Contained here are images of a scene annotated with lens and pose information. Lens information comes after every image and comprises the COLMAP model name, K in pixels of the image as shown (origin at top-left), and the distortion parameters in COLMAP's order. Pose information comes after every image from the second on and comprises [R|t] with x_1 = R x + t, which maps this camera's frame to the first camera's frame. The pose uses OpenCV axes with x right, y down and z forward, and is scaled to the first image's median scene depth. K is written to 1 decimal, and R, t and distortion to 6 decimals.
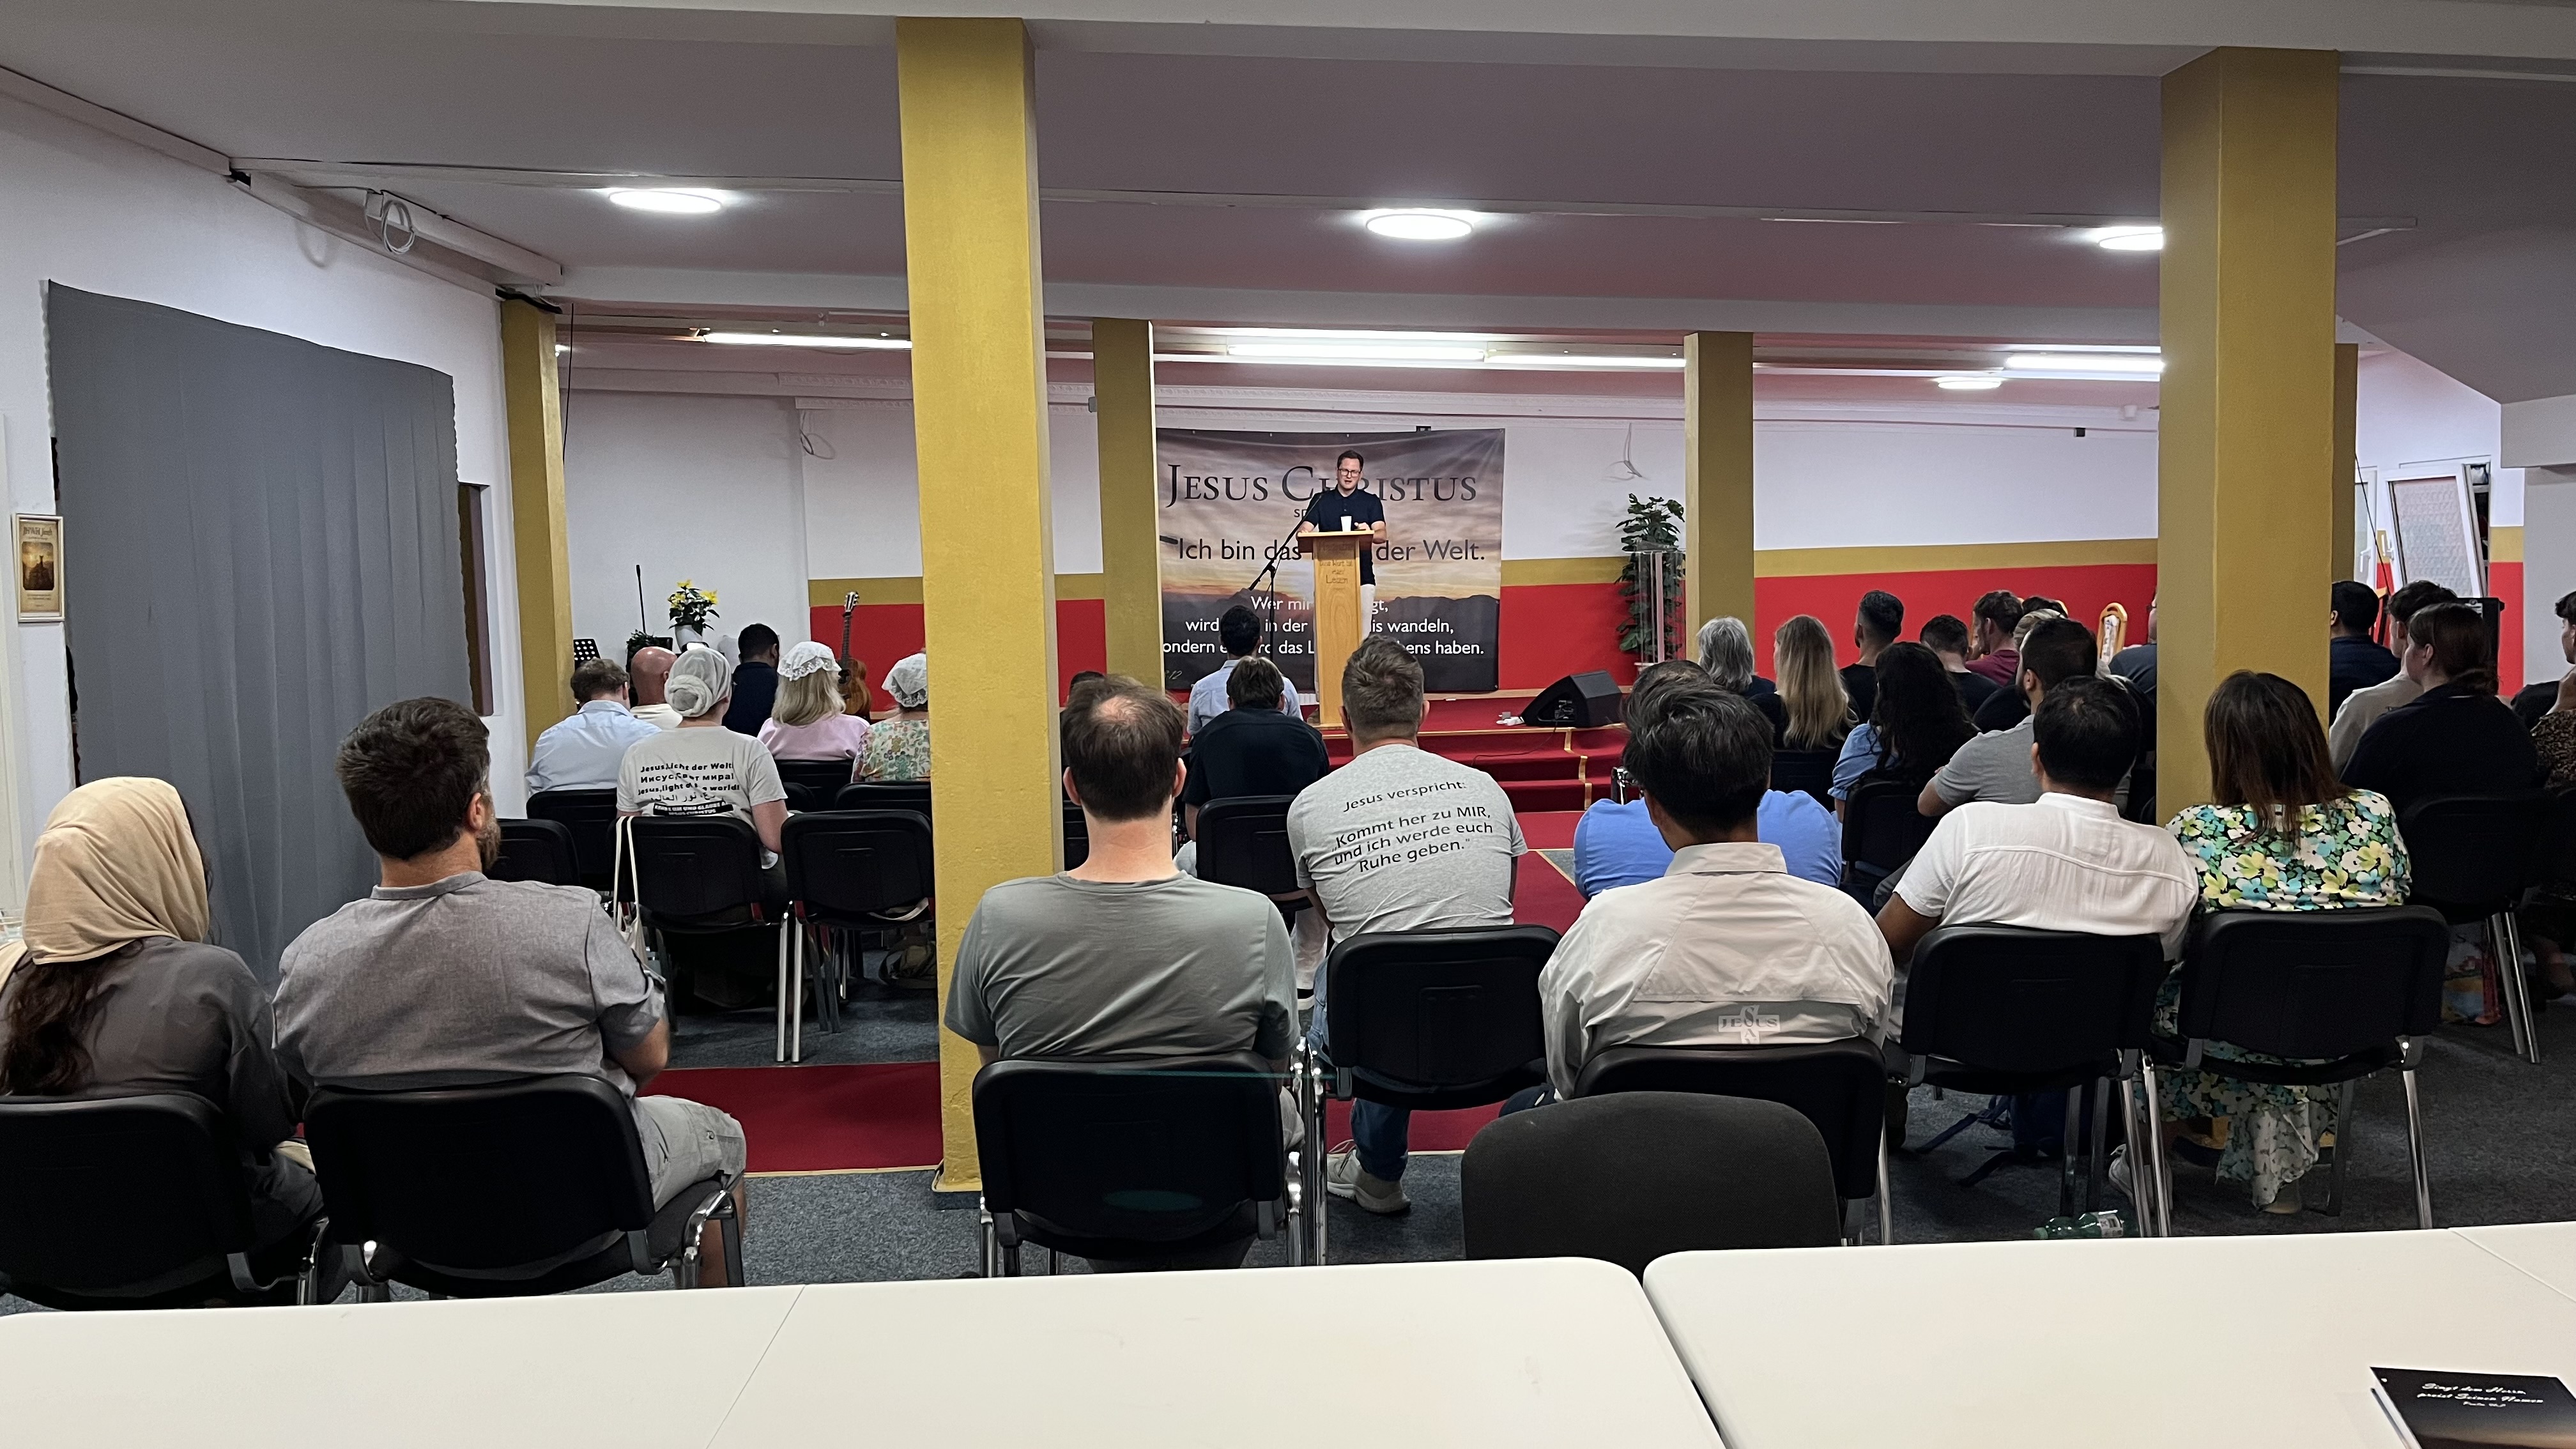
lens RADIAL K [[1941.2, 0, 1287.9], [0, 1941.2, 720.6], [0, 0, 1]] dist [0.049451, -0.062216]
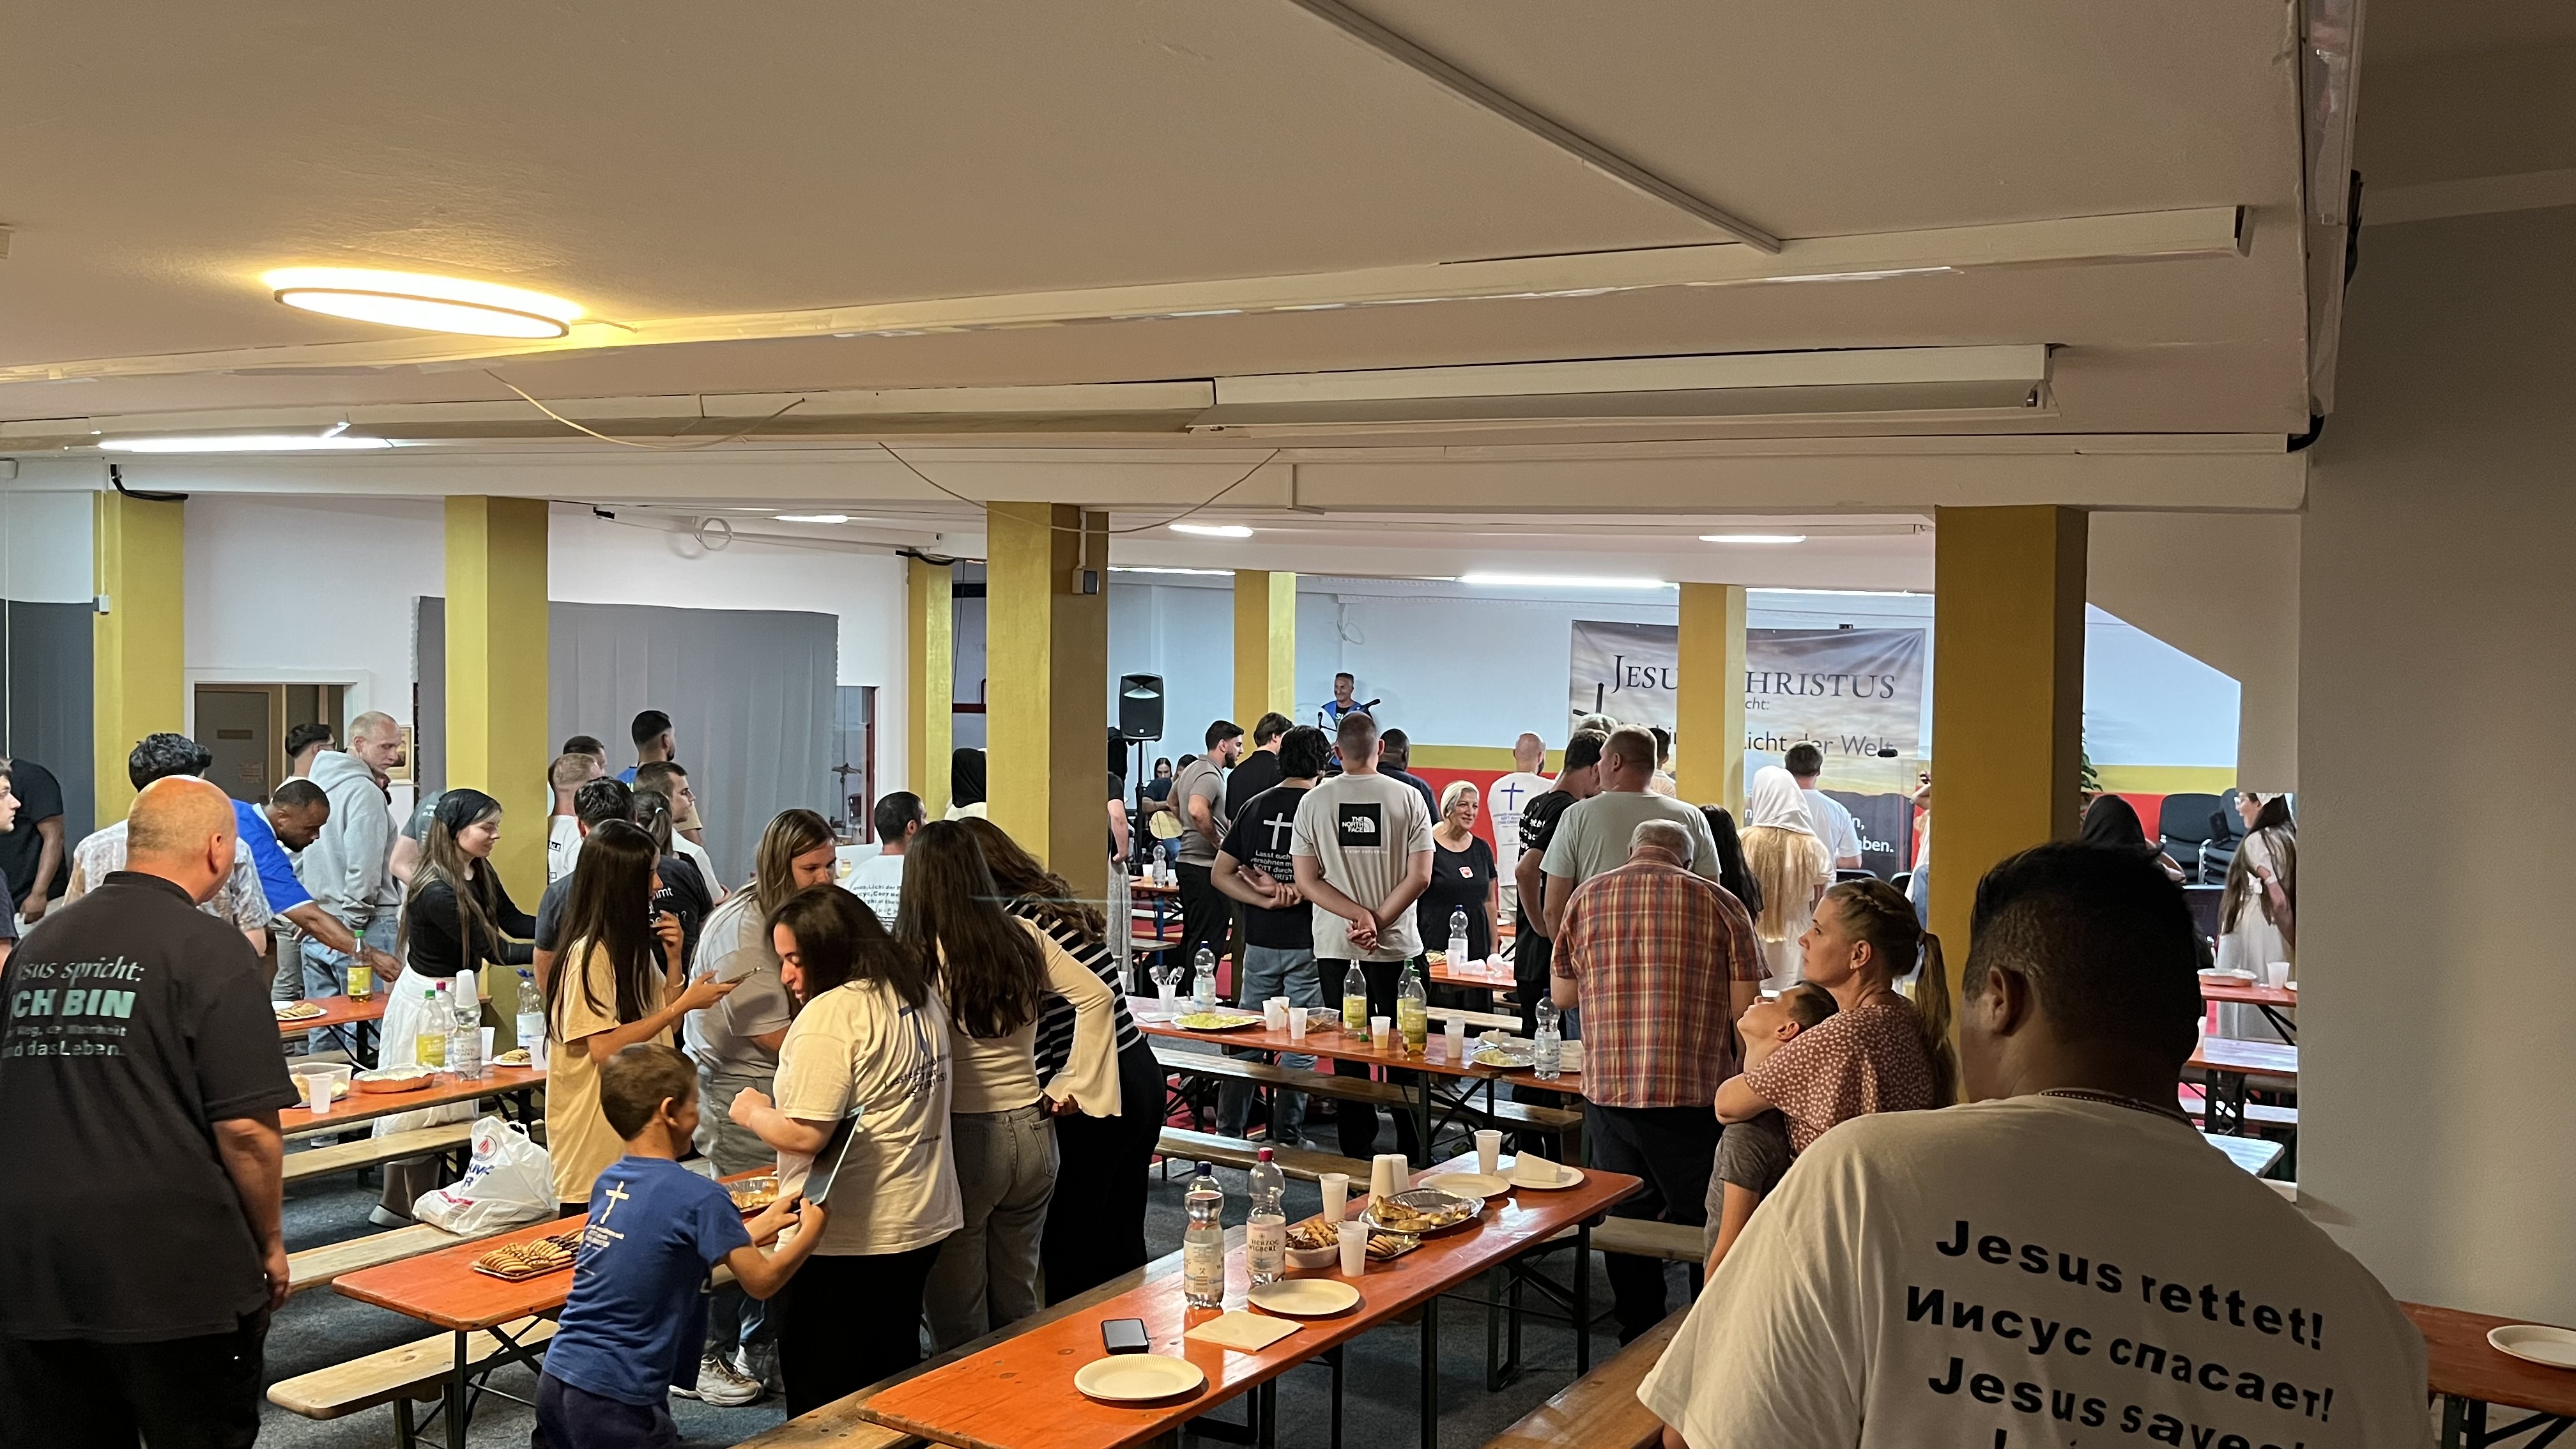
lens RADIAL K [[1941.2, 0, 1300.9], [0, 1941.2, 744.4], [0, 0, 1]] dist [0.049451, -0.062216]
pose [[0.817699, 0.053382, -0.573166, 0.424226], [-0.076226, 0.996964, -0.015894, -0.050592], [0.570577, 0.056687, 0.819285, 0.005086]]
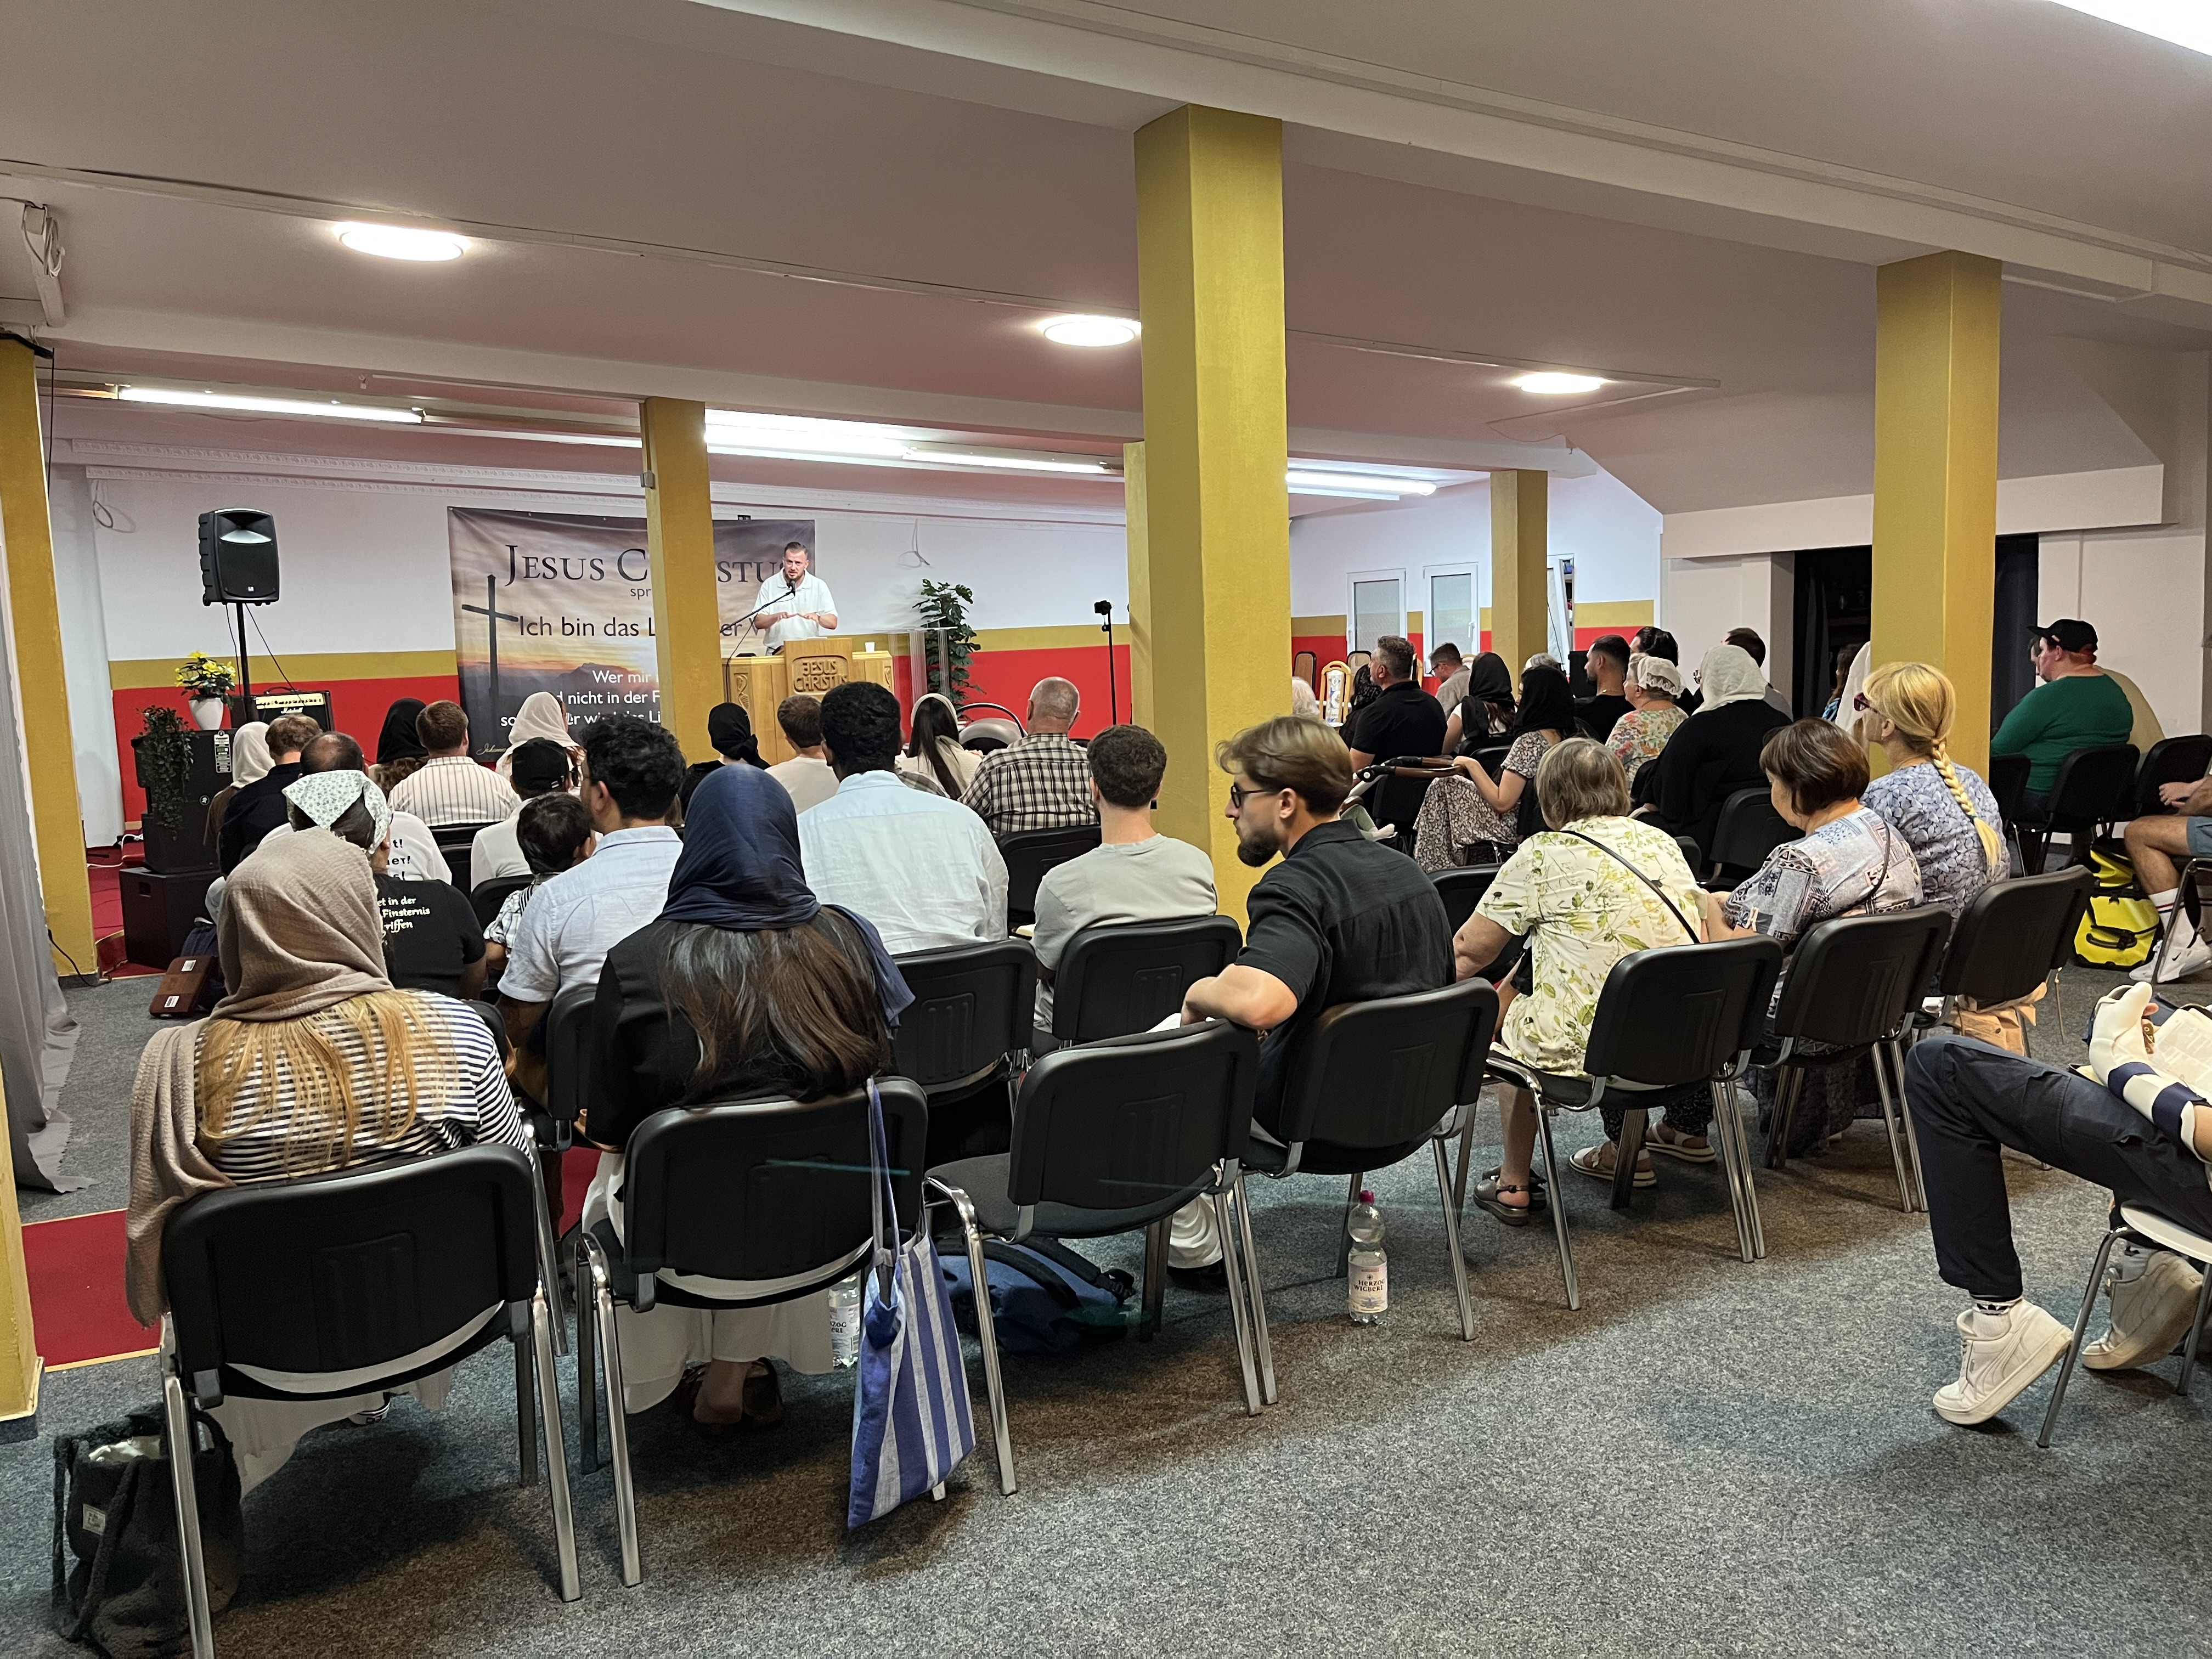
lens RADIAL K [[1673.2, 0, 1109.2], [0, 1673.2, 837.6], [0, 0, 1]] dist [0.035921, -0.042641]
pose [[0.876130, -0.064630, 0.477724, -0.218296], [0.050926, 0.997836, 0.041599, 0.003722], [-0.479378, -0.012118, 0.877525, 0.052882]]
